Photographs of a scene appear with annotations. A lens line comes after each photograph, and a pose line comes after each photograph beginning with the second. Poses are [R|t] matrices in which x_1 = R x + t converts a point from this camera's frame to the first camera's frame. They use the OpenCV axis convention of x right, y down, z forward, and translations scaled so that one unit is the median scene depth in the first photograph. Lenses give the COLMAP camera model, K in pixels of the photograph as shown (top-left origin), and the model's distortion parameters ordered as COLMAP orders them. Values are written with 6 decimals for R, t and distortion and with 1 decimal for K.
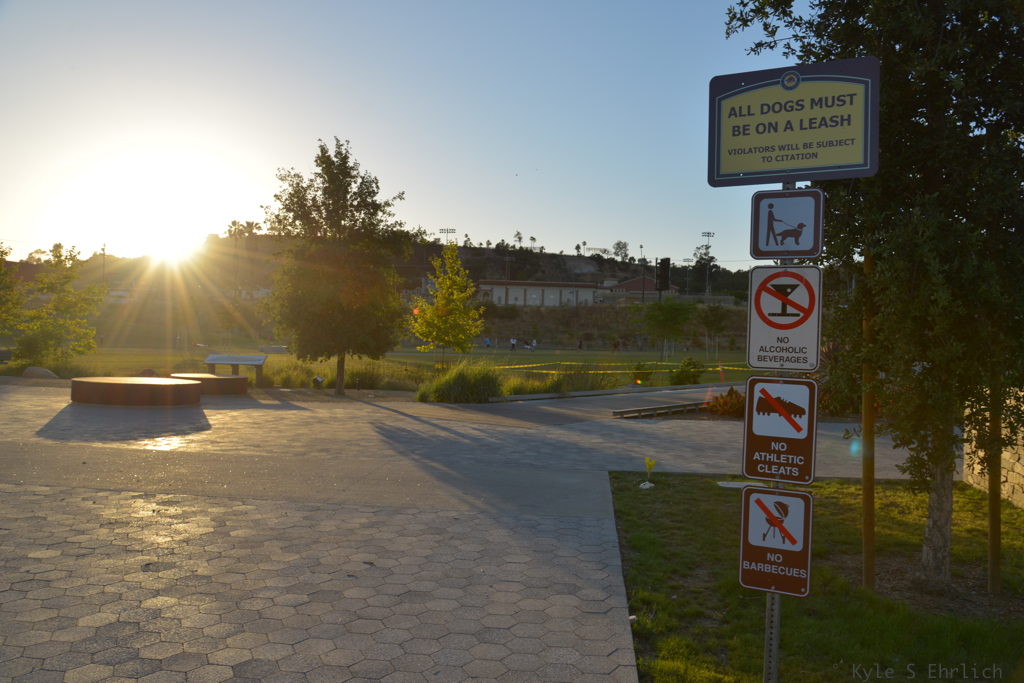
lens RADIAL K [[785.2, 0, 514.9], [0, 785.2, 342.0], [0, 0, 1]] dist [-0.041771, 0.004187]
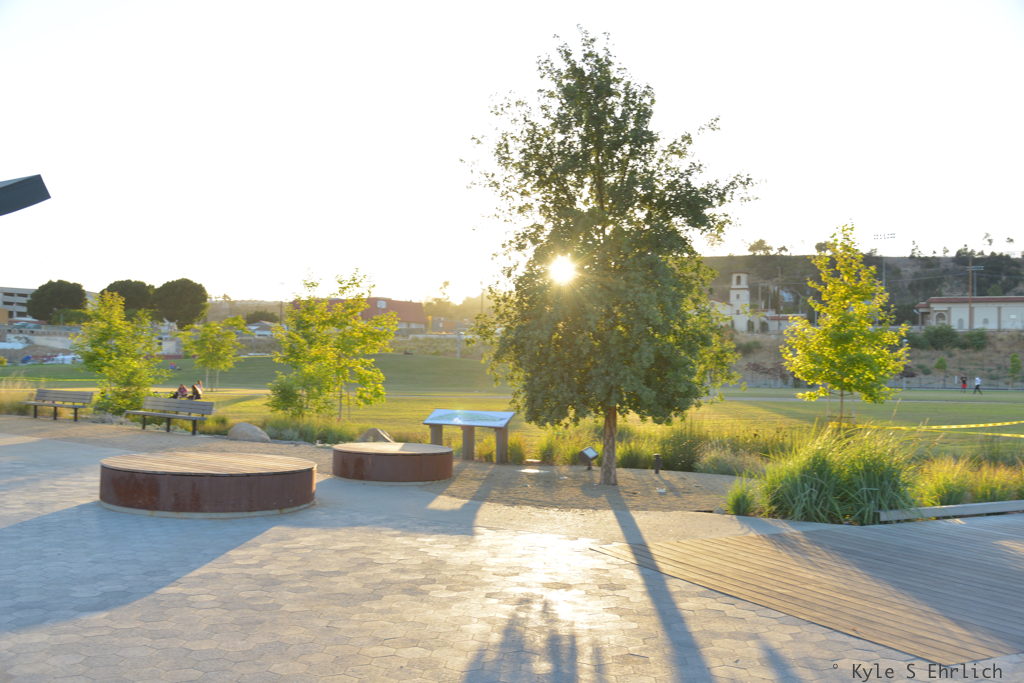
lens RADIAL K [[931.8, 0, 513.1], [0, 931.8, 327.2], [0, 0, 1]] dist [-0.035539, 0.000000]
pose [[0.888909, -0.033718, -0.456841, 0.023277], [0.006736, 0.998142, -0.060564, -0.005159], [0.458034, 0.050759, 0.887484, 0.362436]]
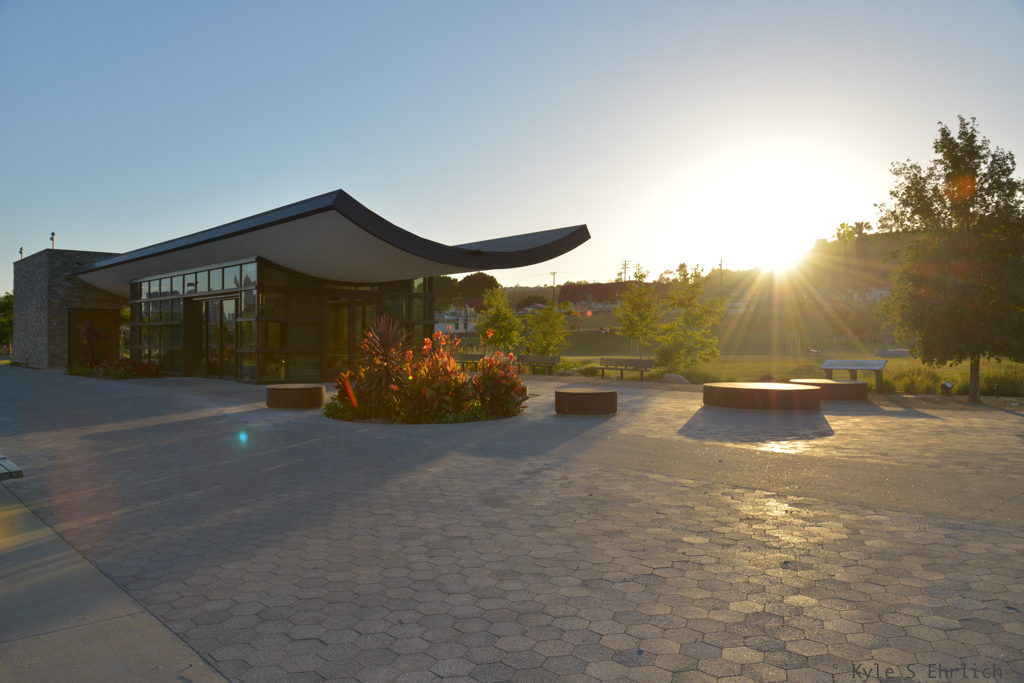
lens RADIAL K [[785.2, 0, 511.7], [0, 785.2, 343.3], [0, 0, 1]] dist [-0.041771, 0.004187]
pose [[0.730693, -0.030494, -0.682025, -0.005007], [0.026776, 0.999513, -0.016003, -0.000129], [0.682181, -0.006568, 0.731154, -0.003871]]
